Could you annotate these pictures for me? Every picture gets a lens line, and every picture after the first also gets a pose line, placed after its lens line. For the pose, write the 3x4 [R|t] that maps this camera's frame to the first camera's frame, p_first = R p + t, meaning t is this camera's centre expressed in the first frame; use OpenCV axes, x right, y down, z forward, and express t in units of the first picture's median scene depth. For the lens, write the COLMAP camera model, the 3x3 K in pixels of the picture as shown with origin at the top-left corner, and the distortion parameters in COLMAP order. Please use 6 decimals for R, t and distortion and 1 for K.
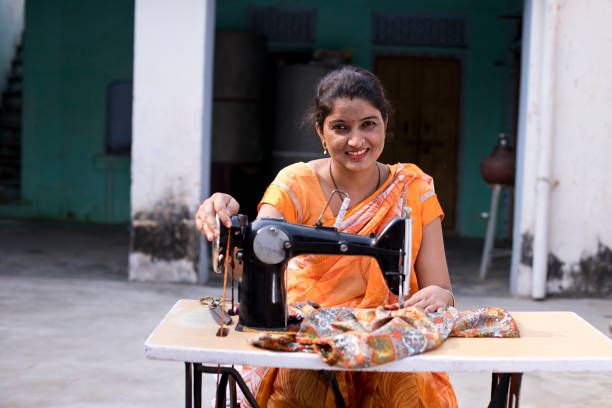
lens RADIAL K [[983.5, 0, 324.9], [0, 983.5, 202.9], [0, 0, 1]] dist [-0.127776, 0.020669]
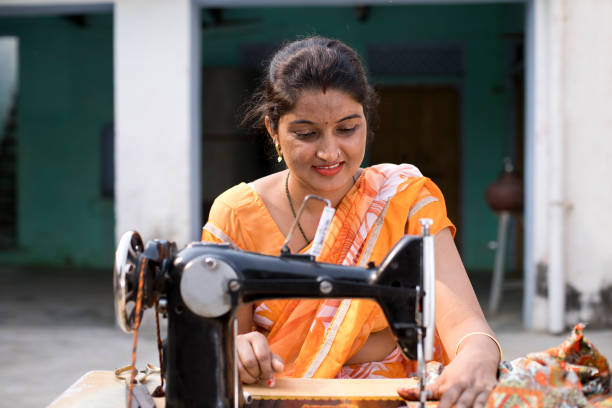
lens RADIAL K [[922.8, 0, 306.0], [0, 922.8, 204.0], [0, 0, 1]] dist [-0.122430, 0.035477]
pose [[0.999073, -0.035558, -0.024252, 0.006915], [0.034487, 0.998470, -0.043214, 0.005469], [0.025751, 0.042338, 0.998771, 0.126485]]
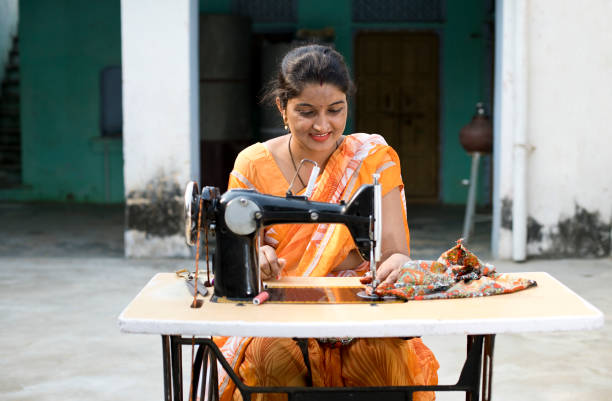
lens RADIAL K [[935.4, 0, 306.0], [0, 935.4, 200.5], [0, 0, 1]] dist [-0.115944, -0.017466]
pose [[0.999275, -0.035891, -0.012692, 0.007148], [0.036194, 0.999043, 0.024551, 0.001727], [0.011799, -0.024993, 0.999618, 0.012038]]
